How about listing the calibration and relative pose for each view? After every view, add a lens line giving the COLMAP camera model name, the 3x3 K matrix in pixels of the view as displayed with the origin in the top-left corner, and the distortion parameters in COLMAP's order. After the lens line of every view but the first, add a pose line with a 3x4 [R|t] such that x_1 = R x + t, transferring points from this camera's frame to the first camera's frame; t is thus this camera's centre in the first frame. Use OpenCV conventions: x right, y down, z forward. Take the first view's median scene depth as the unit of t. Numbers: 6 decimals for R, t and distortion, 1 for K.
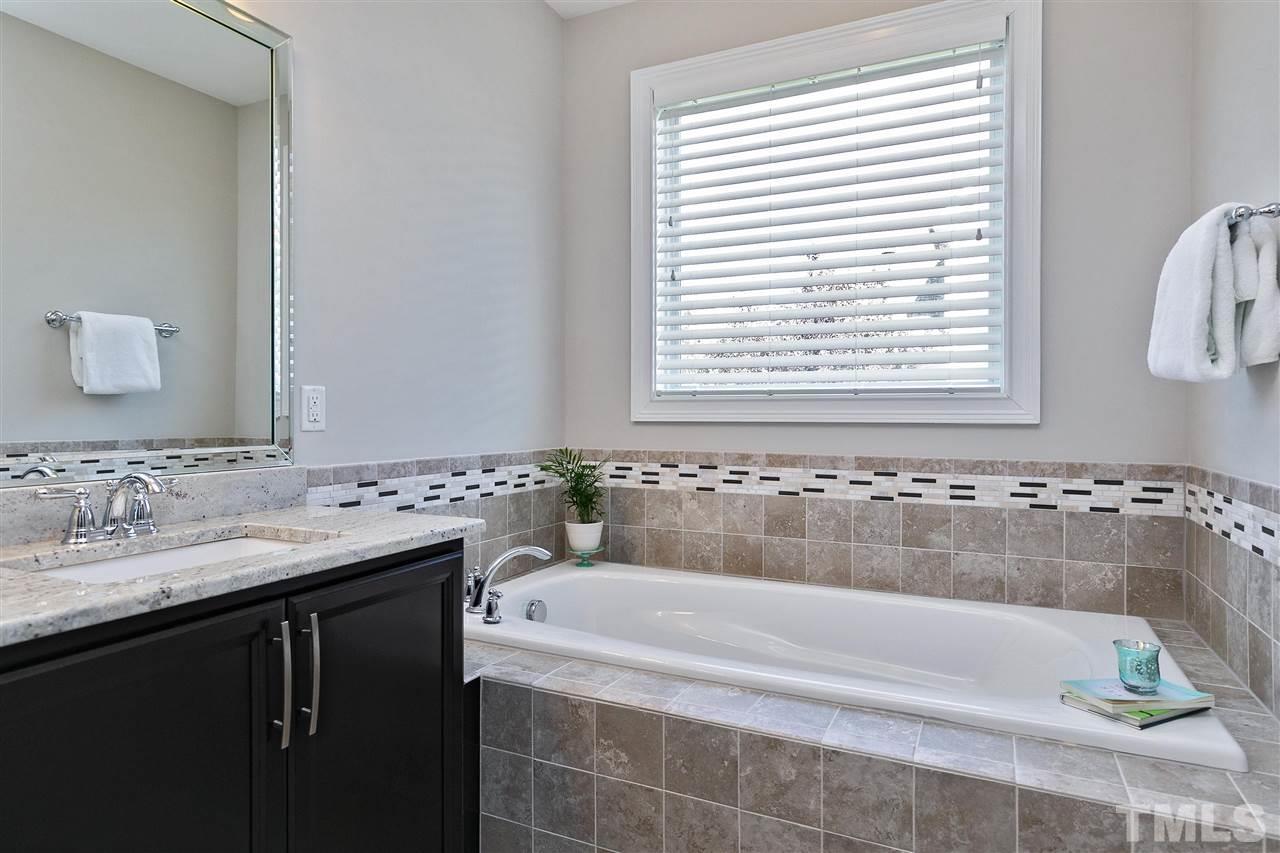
lens RADIAL K [[751.9, 0, 613.1], [0, 751.9, 438.3], [0, 0, 1]] dist [0.012495, 0.000215]
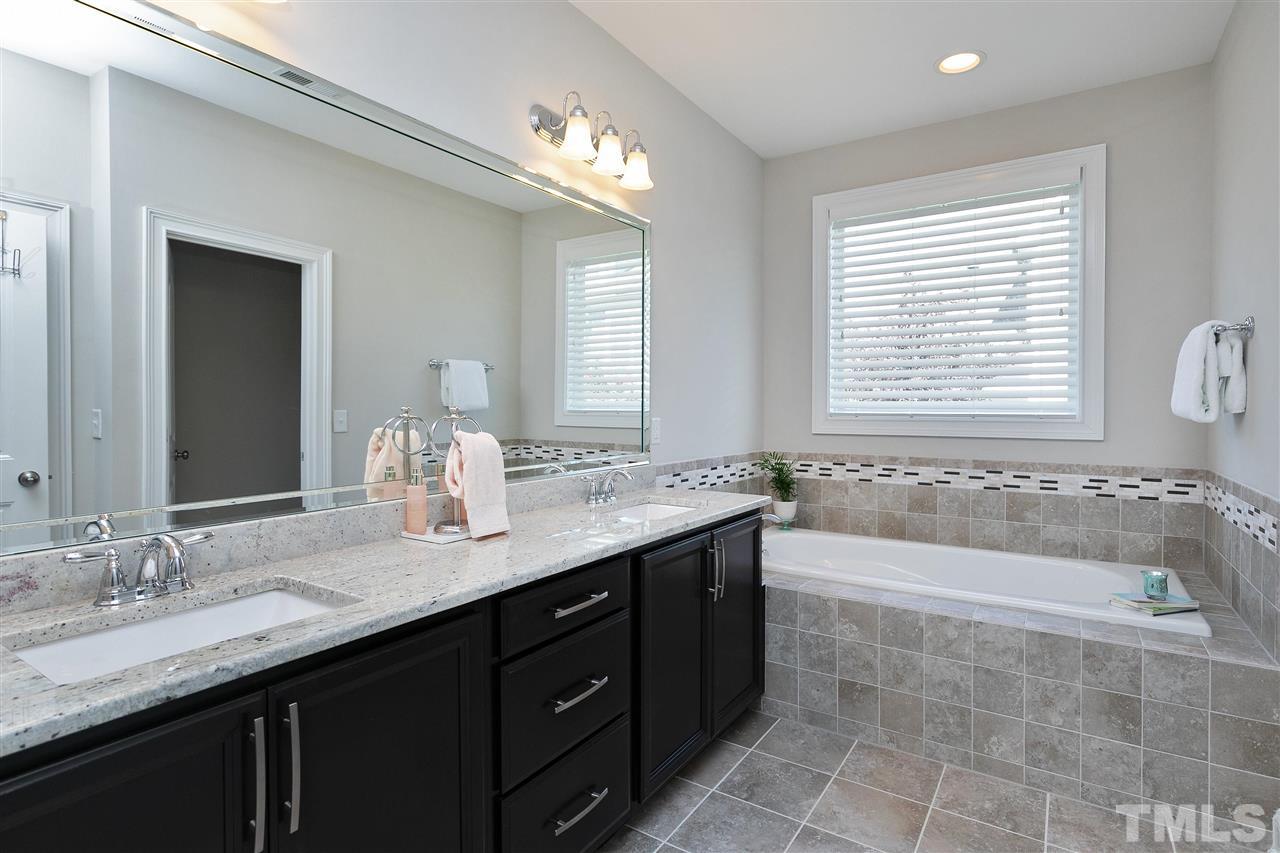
lens RADIAL K [[683.9, 0, 637.8], [0, 683.9, 426.8], [0, 0, 1]] dist [0.004138, 0.000310]
pose [[0.995125, 0.007257, -0.098355, -0.226978], [-0.007641, 0.999965, -0.003526, -0.034833], [0.098326, 0.004260, 0.995145, -0.456164]]
